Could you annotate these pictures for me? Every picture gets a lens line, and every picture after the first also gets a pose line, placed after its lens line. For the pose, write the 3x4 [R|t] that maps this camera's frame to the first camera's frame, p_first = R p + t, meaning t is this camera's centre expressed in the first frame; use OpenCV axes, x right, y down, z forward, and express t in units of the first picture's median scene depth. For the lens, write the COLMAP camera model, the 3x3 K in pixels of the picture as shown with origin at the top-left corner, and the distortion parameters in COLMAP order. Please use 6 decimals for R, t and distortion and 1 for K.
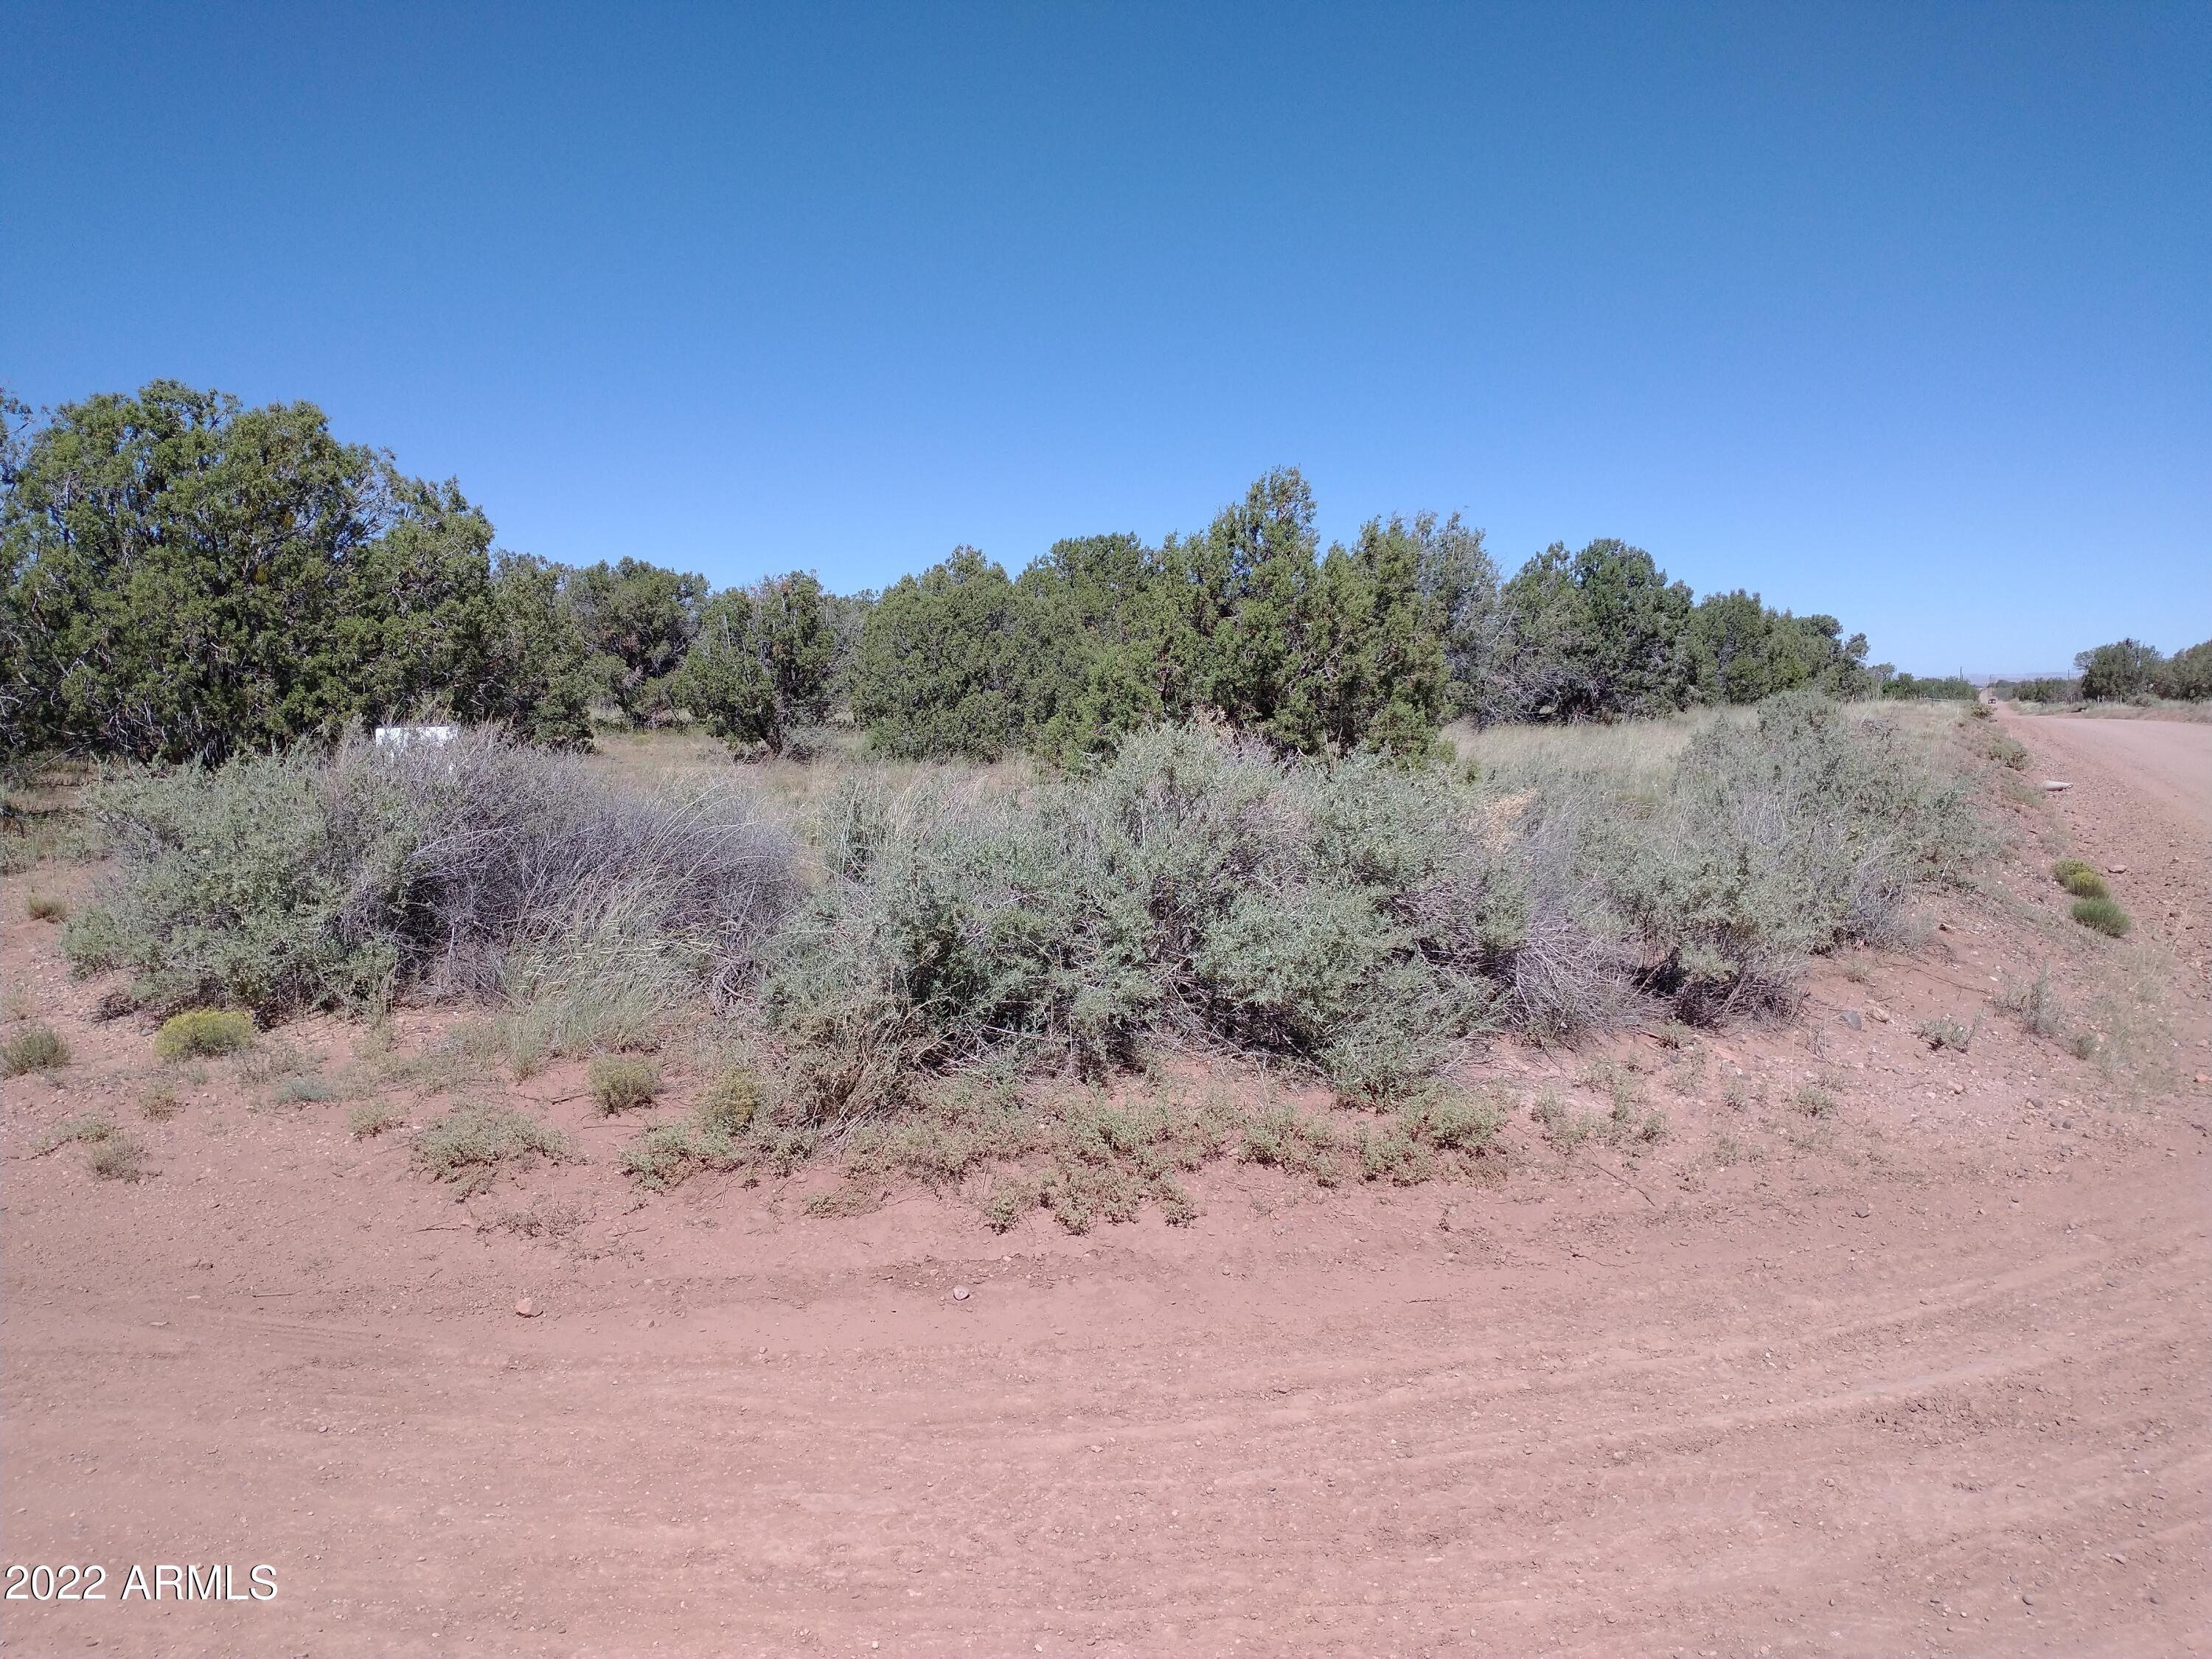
lens RADIAL K [[1689.1, 0, 1073.0], [0, 1689.1, 823.9], [0, 0, 1]] dist [0.003180, -0.077252]
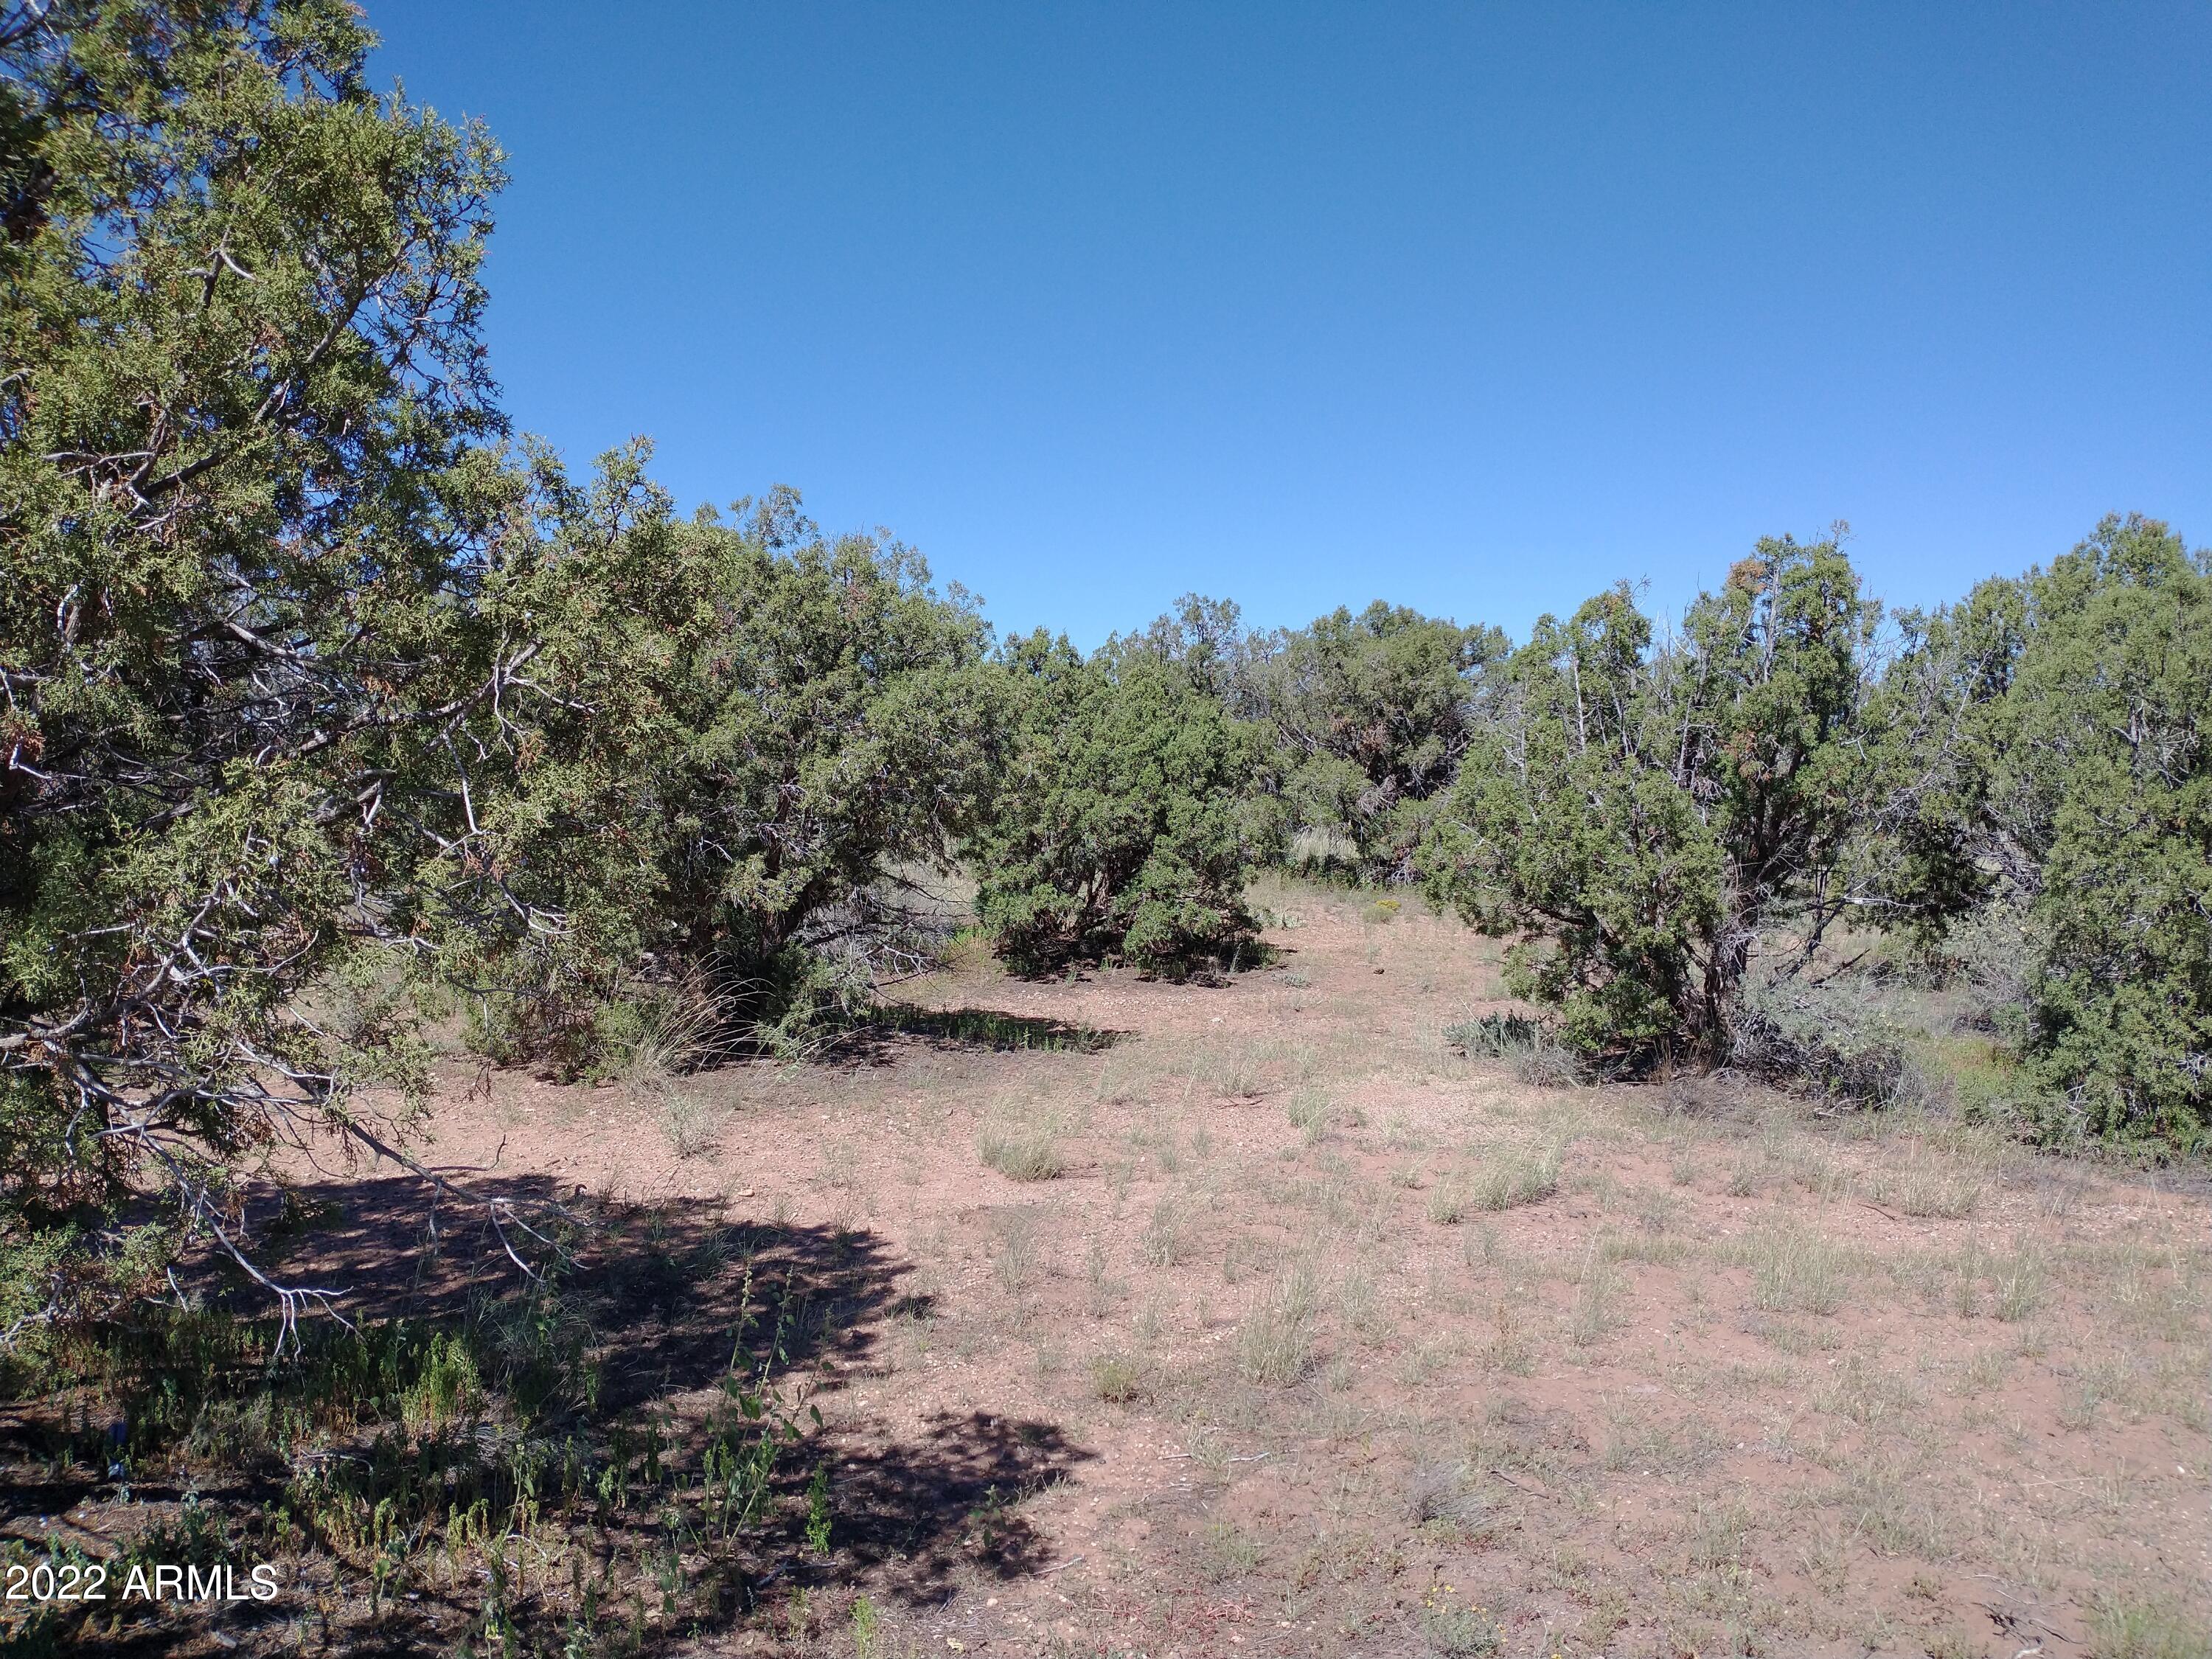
lens RADIAL K [[1689.1, 0, 1073.0], [0, 1689.1, 823.9], [0, 0, 1]] dist [0.003180, -0.077252]
pose [[0.897096, 0.027200, -0.440998, -0.093139], [-0.054127, 0.997351, -0.048593, -0.042128], [0.438508, 0.067463, 0.896192, 0.417609]]
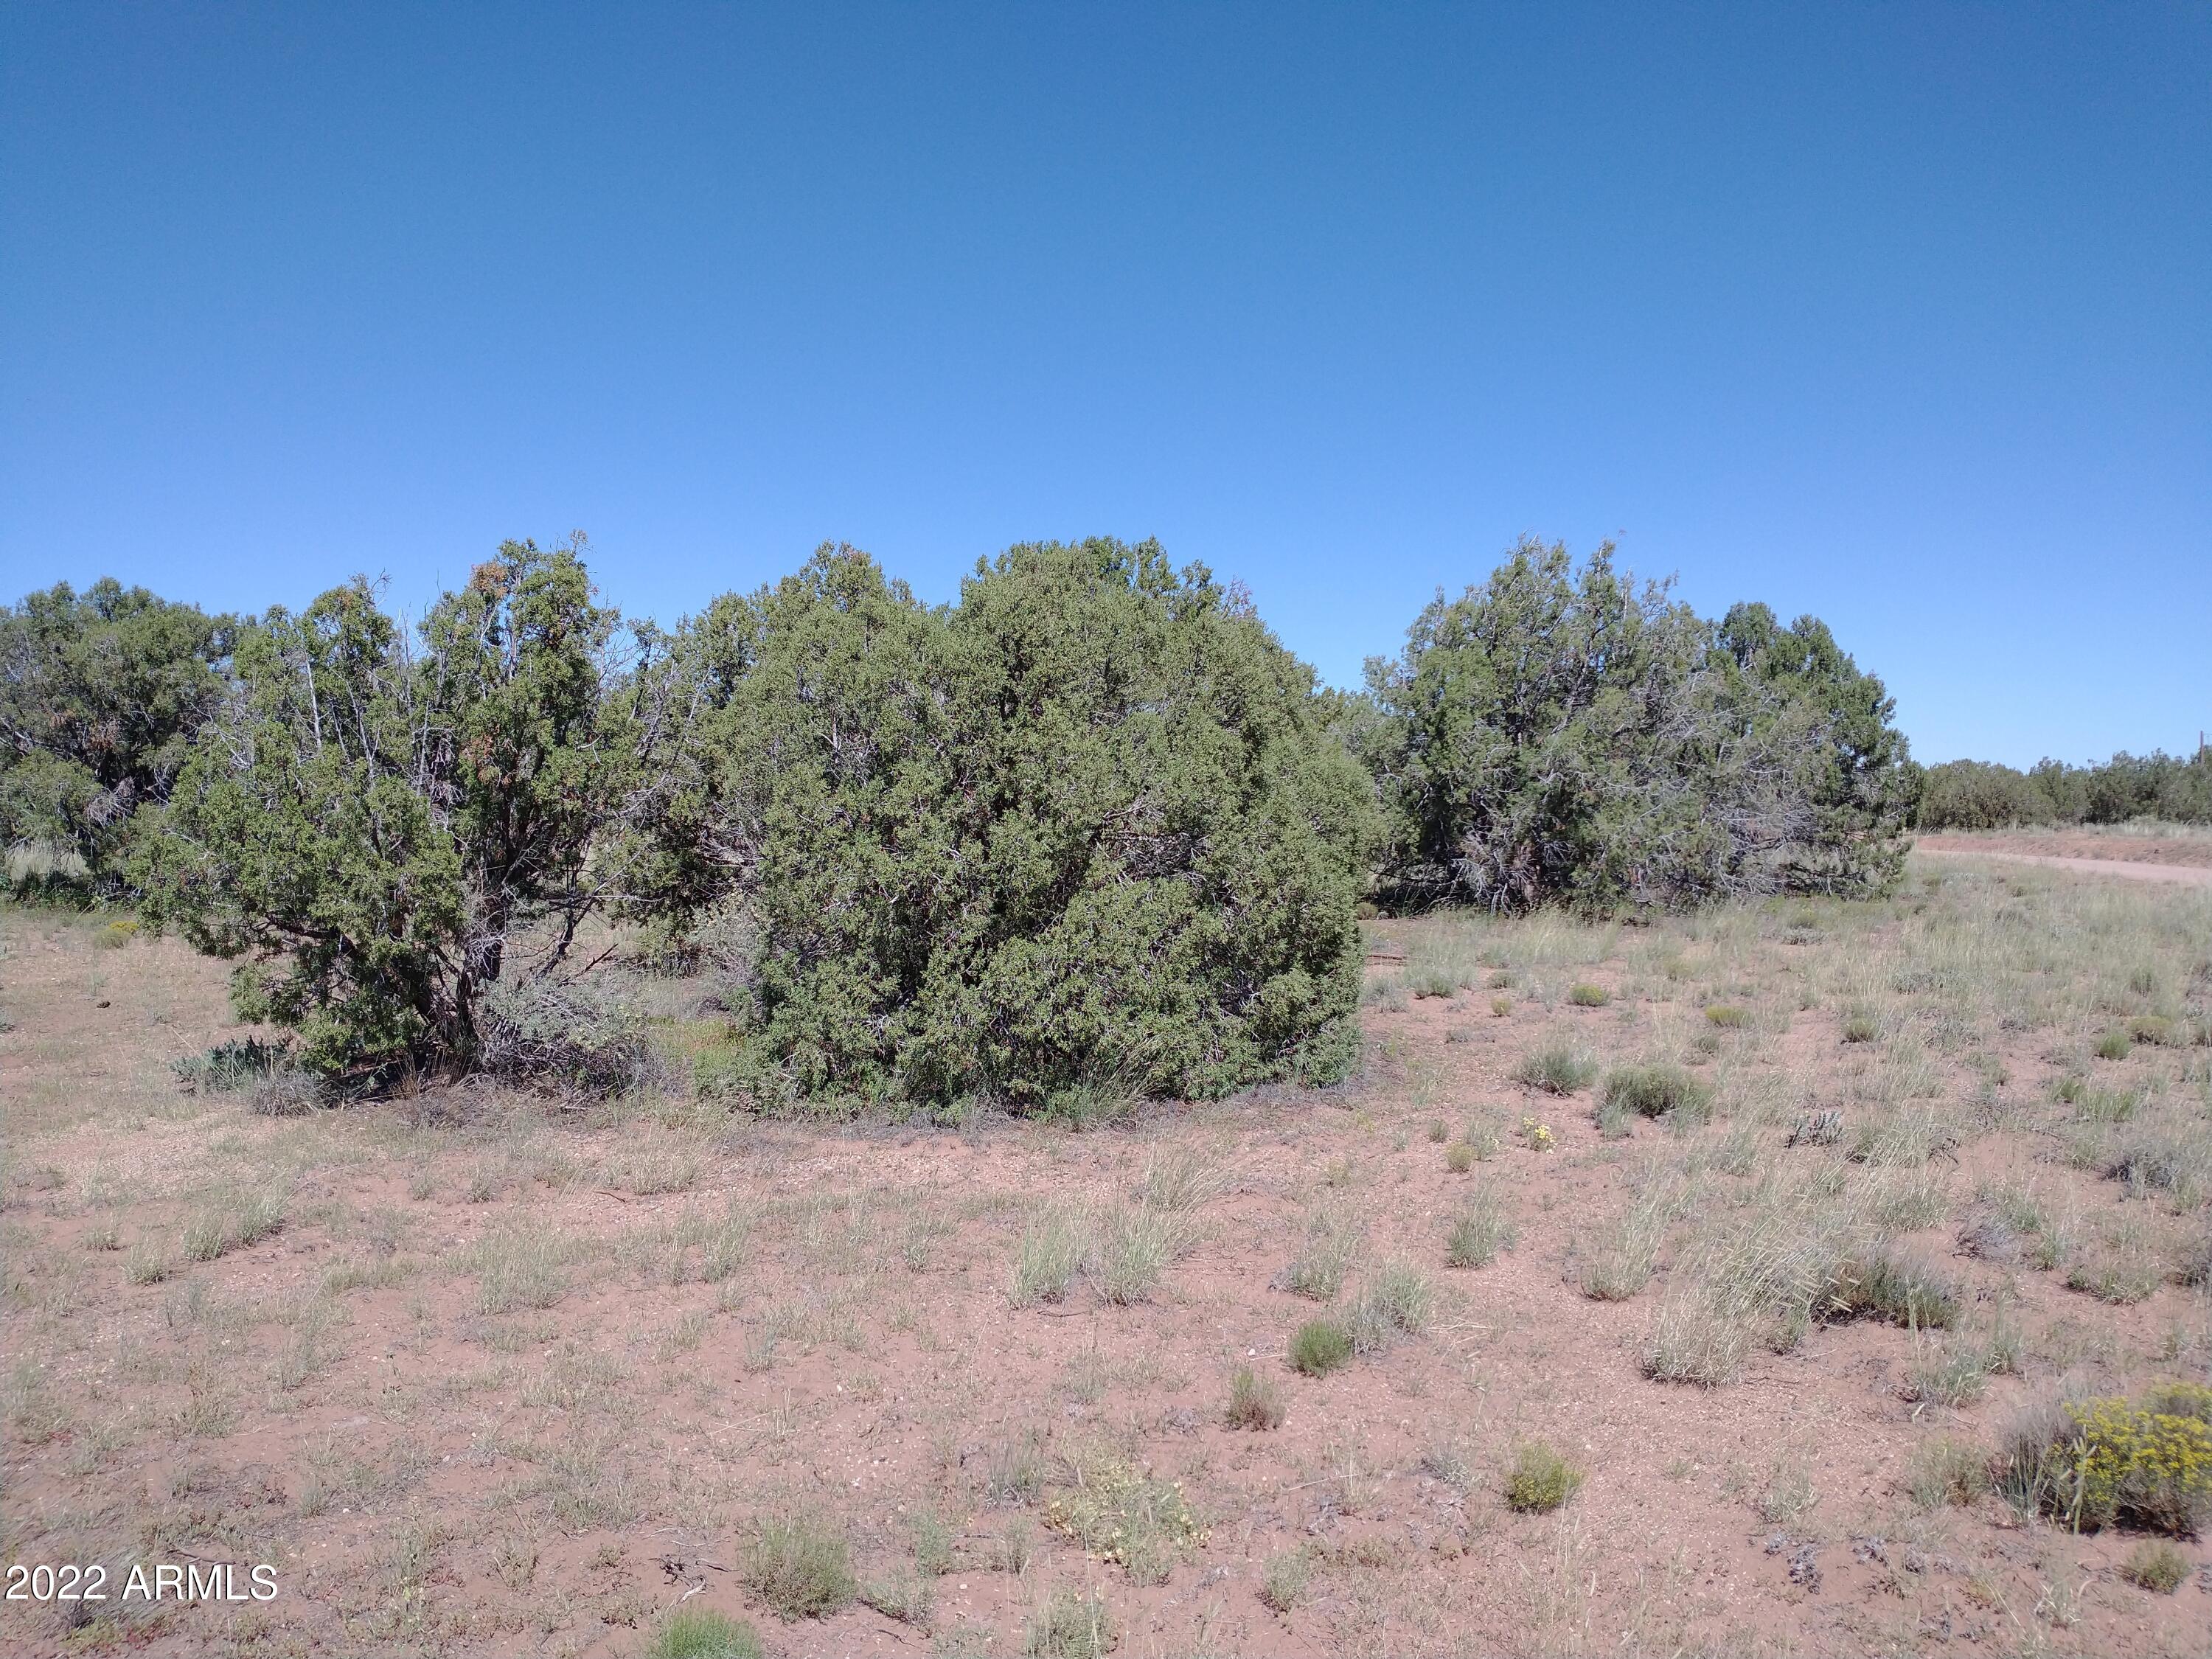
lens RADIAL K [[1713.2, 0, 1106.0], [0, 1713.2, 829.5], [0, 0, 1]] dist [0.000529, -0.076497]
pose [[0.971095, 0.000799, 0.238691, -0.086617], [0.013814, 0.998130, -0.059544, -0.042892], [-0.238292, 0.061120, 0.969268, 0.417736]]
